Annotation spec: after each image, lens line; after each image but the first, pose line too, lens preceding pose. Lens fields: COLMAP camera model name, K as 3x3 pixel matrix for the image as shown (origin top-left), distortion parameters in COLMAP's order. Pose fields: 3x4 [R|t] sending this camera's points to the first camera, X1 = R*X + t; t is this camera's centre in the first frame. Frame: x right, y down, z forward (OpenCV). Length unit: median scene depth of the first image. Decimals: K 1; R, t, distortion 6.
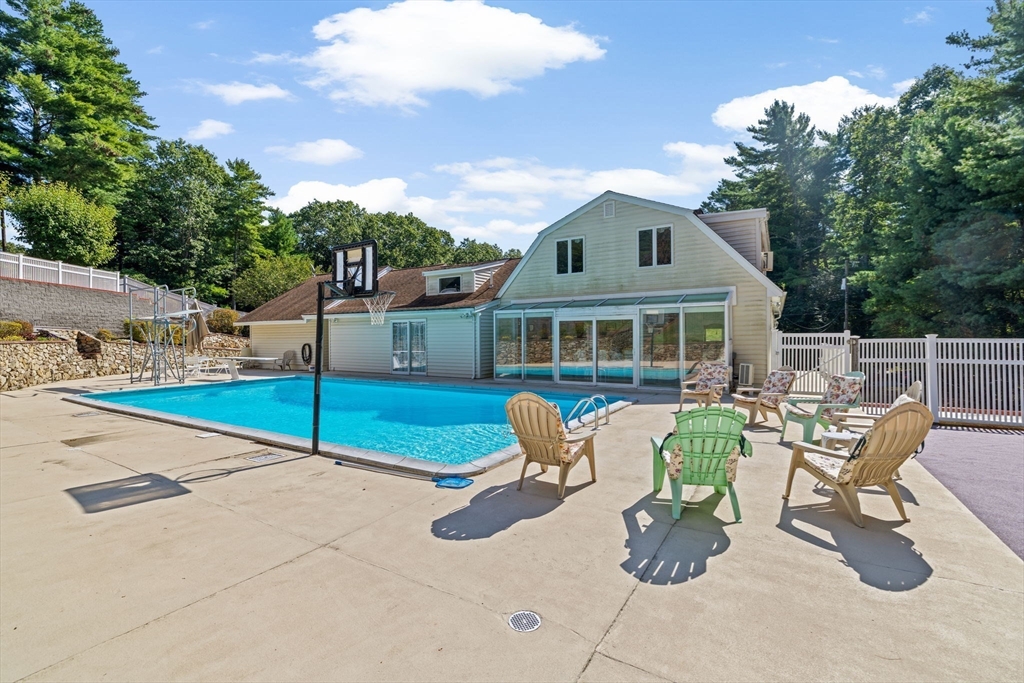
lens RADIAL K [[441.5, 0, 509.3], [0, 441.5, 338.7], [0, 0, 1]] dist [0.000356, 0.000582]
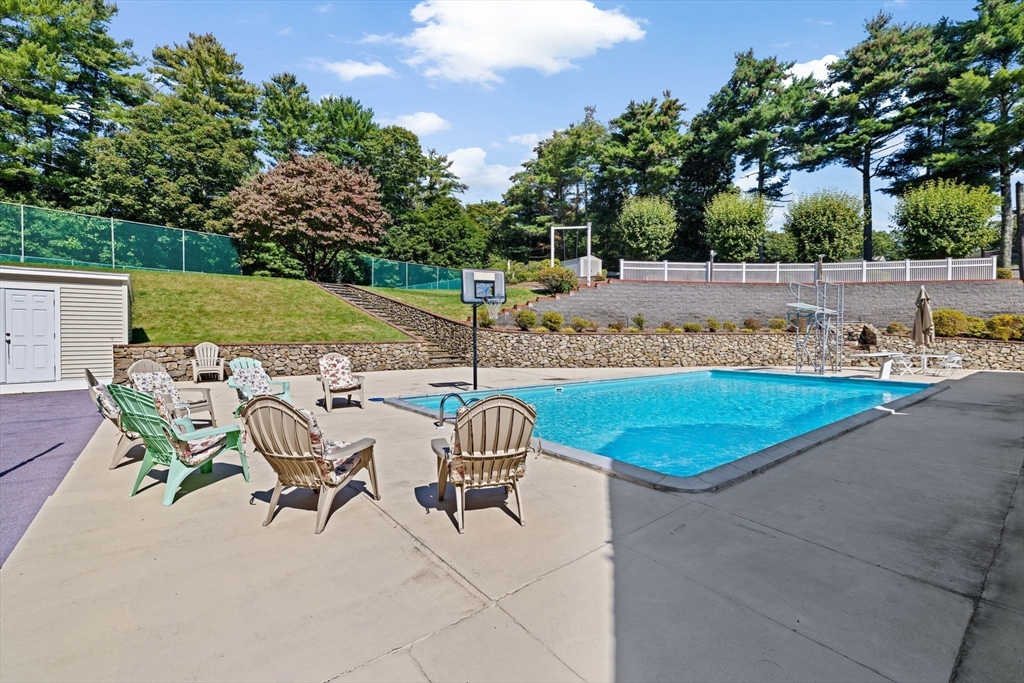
lens RADIAL K [[441.5, 0, 509.3], [0, 441.5, 338.7], [0, 0, 1]] dist [0.000356, 0.000582]
pose [[-0.336939, 0.013649, -0.941427, 0.327658], [-0.006812, 0.999833, 0.016934, 0.004955], [0.941502, 0.012118, -0.336790, 0.472621]]
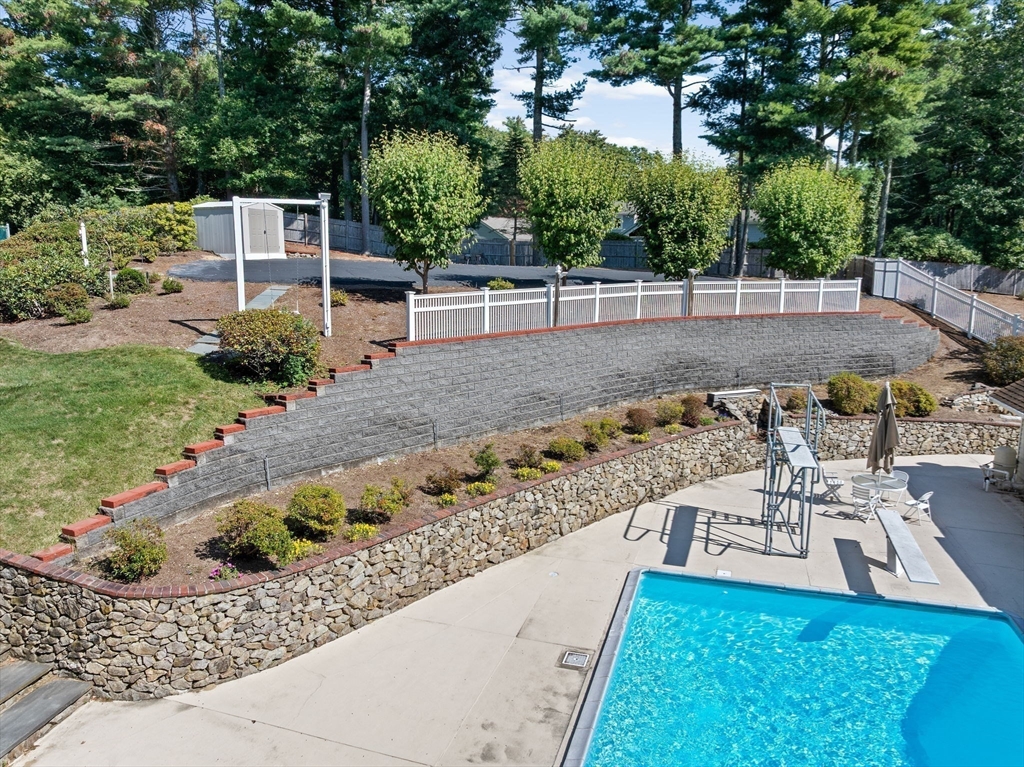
lens RADIAL K [[726.6, 0, 515.0], [0, 726.6, 381.4], [0, 0, 1]] dist [-0.028824, -0.021755]
pose [[0.260825, 0.165980, -0.951010, 0.037935], [-0.012418, 0.985604, 0.168612, -0.211721], [0.965306, -0.032168, 0.259132, 0.264000]]
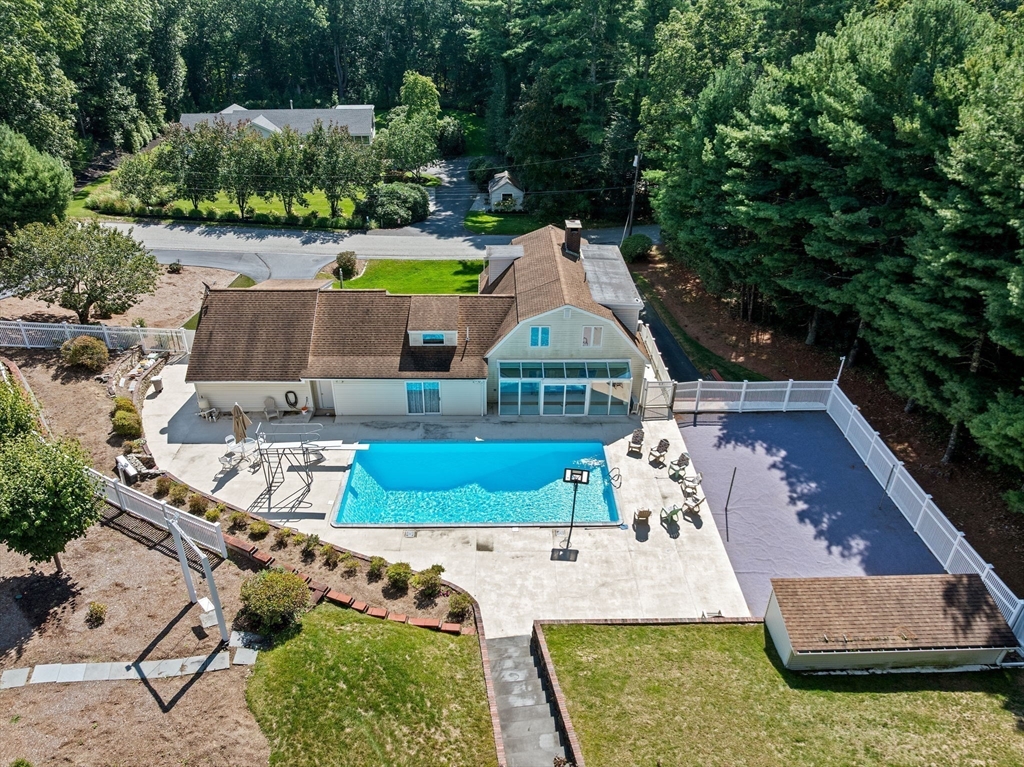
lens RADIAL K [[726.6, 0, 515.0], [0, 726.6, 381.4], [0, 0, 1]] dist [-0.028824, -0.021755]
pose [[0.837924, -0.254355, 0.482894, -0.883929], [-0.021064, 0.869037, 0.494298, -0.953219], [-0.545381, -0.424356, 0.722829, -0.638892]]
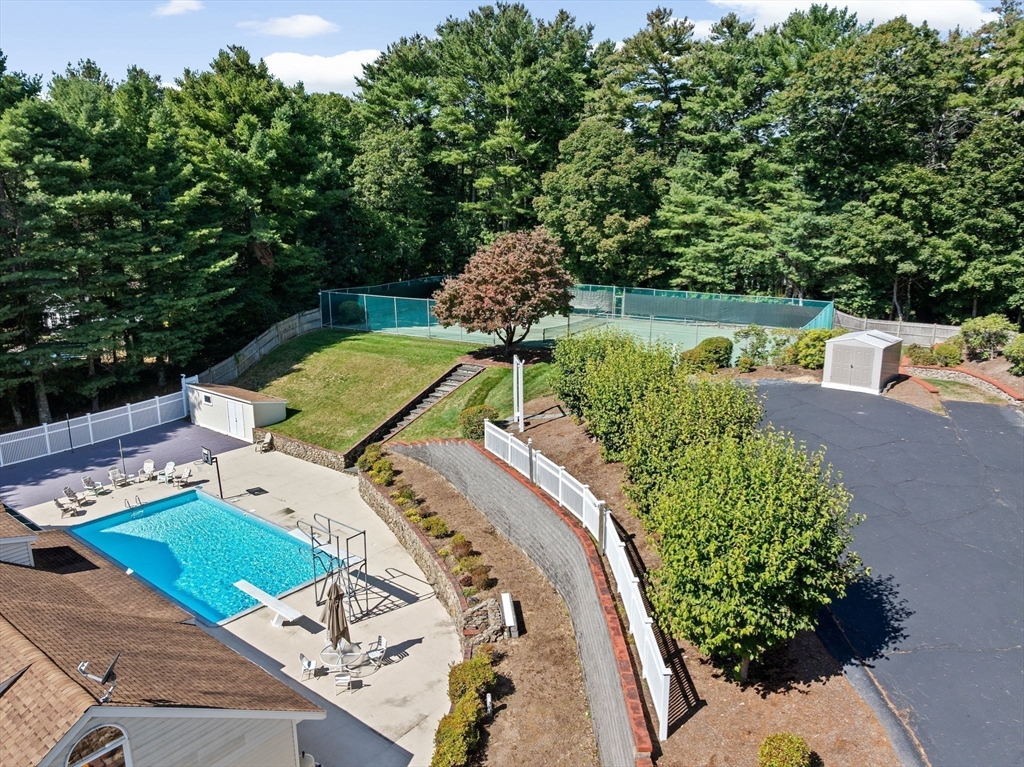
lens RADIAL K [[726.6, 0, 515.0], [0, 726.6, 381.4], [0, 0, 1]] dist [-0.028824, -0.021755]
pose [[-0.994453, -0.018808, 0.103491, -1.004930], [0.005991, 0.972160, 0.234242, -0.614241], [-0.105015, 0.233563, -0.966654, 1.829773]]
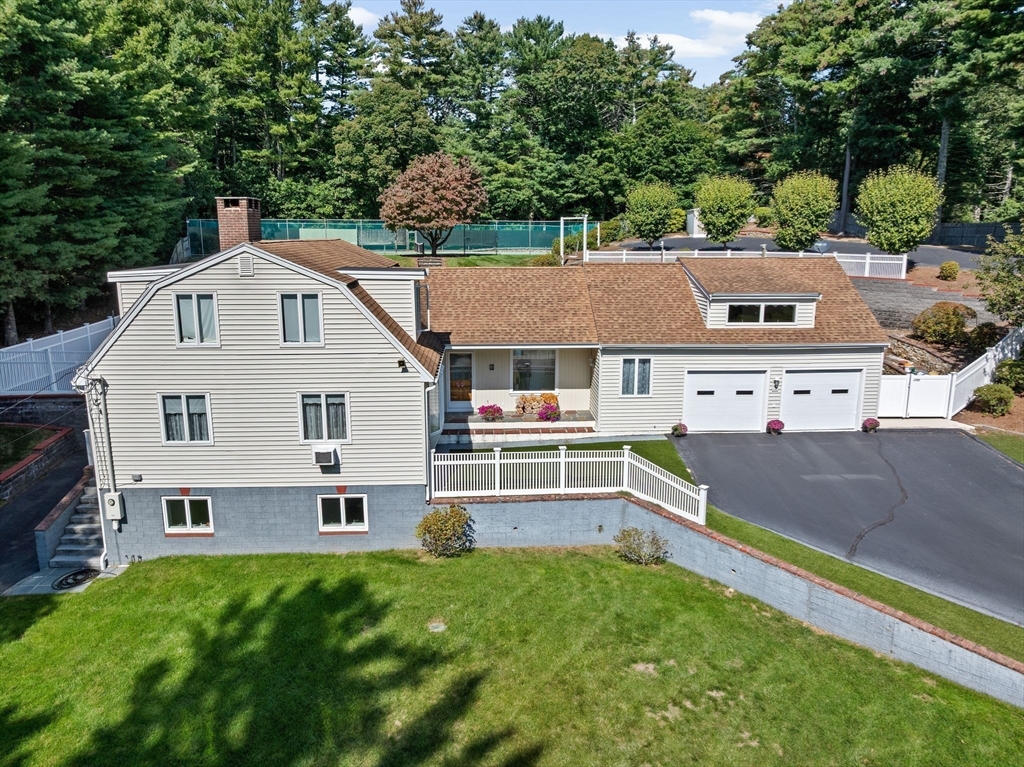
lens RADIAL K [[726.6, 0, 515.0], [0, 726.6, 381.4], [0, 0, 1]] dist [-0.028824, -0.021755]
pose [[-0.821733, 0.123472, -0.556336, 0.714787], [0.002891, 0.977137, 0.212593, -0.255599], [0.569866, 0.173086, -0.803302, 2.127976]]
